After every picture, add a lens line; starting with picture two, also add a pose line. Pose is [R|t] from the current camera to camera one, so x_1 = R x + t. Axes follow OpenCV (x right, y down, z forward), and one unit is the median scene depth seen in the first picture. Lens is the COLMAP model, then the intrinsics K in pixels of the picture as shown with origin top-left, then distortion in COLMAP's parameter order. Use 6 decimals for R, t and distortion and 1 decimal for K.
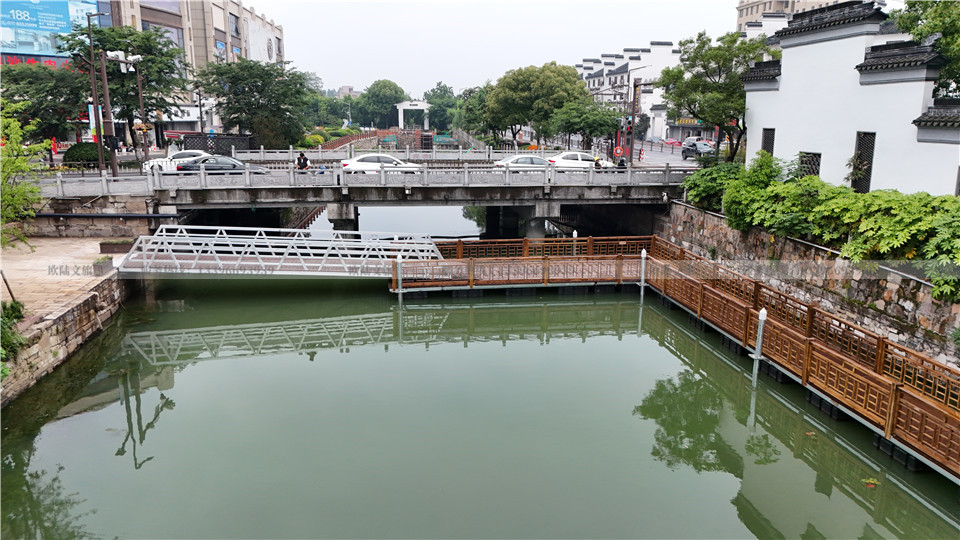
lens RADIAL K [[711.6, 0, 480.0], [0, 711.6, 270.0], [0, 0, 1]] dist [0.111684, -0.152348]
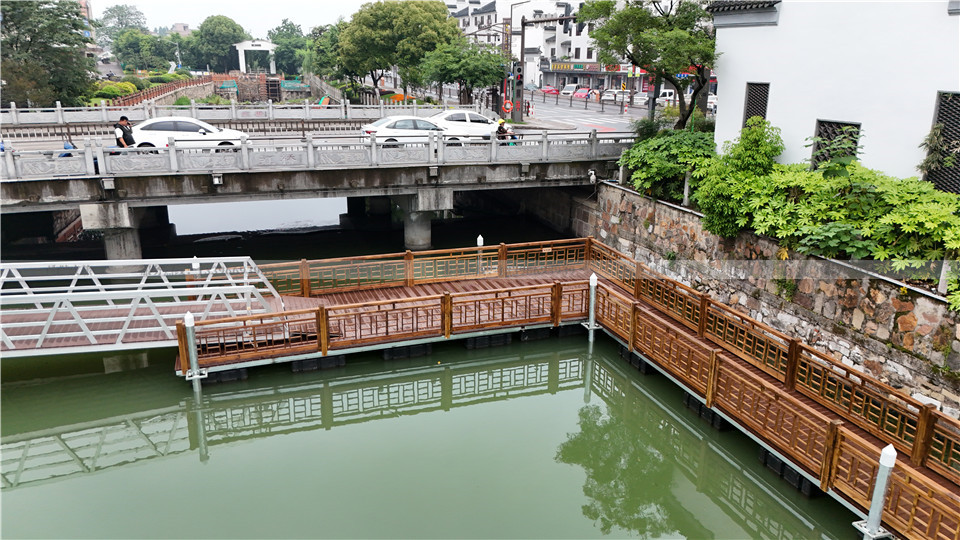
lens RADIAL K [[711.6, 0, 480.0], [0, 711.6, 270.0], [0, 0, 1]] dist [0.111684, -0.152348]
pose [[0.981976, -0.051586, 0.181829, 0.007917], [0.038030, 0.996285, 0.077268, -0.068399], [-0.185139, -0.068960, 0.980290, 0.304439]]
